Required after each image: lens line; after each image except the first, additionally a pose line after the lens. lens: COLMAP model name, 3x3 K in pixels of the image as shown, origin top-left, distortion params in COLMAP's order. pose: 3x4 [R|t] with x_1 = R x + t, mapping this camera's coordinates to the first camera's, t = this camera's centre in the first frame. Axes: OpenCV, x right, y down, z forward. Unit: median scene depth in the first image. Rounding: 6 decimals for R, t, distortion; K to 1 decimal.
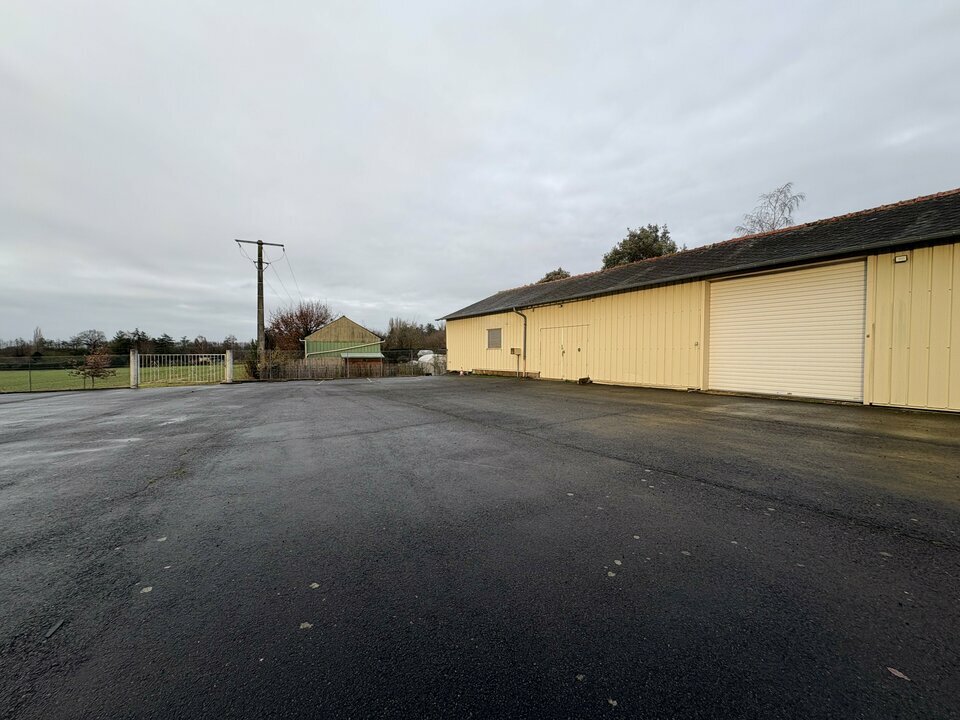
lens RADIAL K [[379.1, 0, 481.7], [0, 379.1, 362.6], [0, 0, 1]] dist [-0.008917, 0.003757]
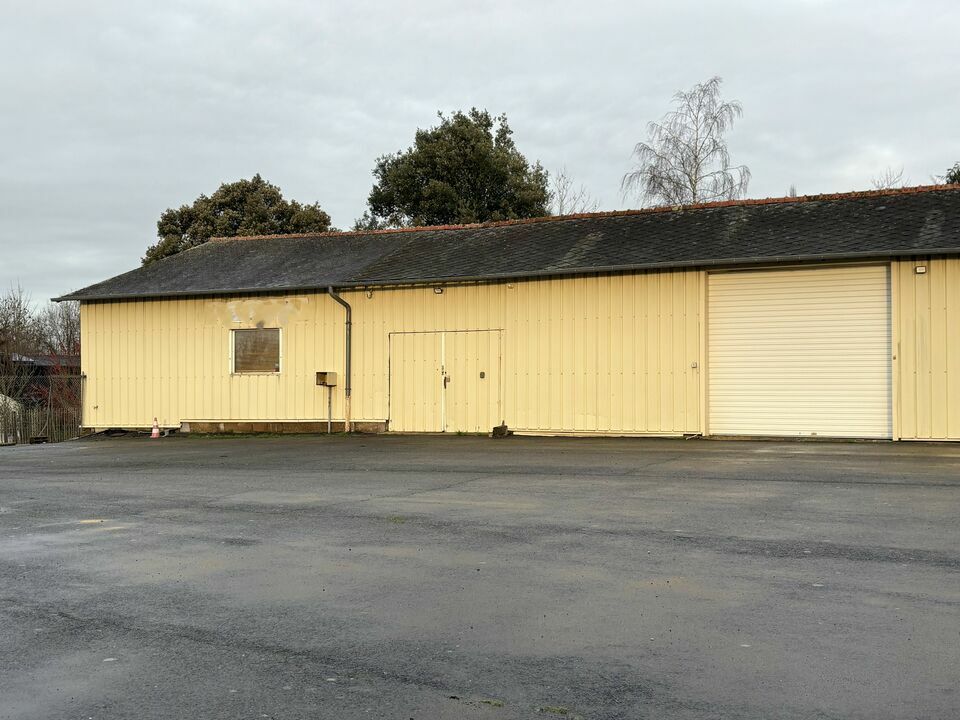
lens RADIAL K [[1121.0, 0, 481.6], [0, 1121.0, 358.9], [0, 0, 1]] dist [0.099296, 0.000000]
pose [[0.850375, 0.010543, 0.526072, -0.496327], [0.017751, 0.998655, -0.048709, 0.017728], [-0.525878, 0.050759, 0.849044, -0.301646]]
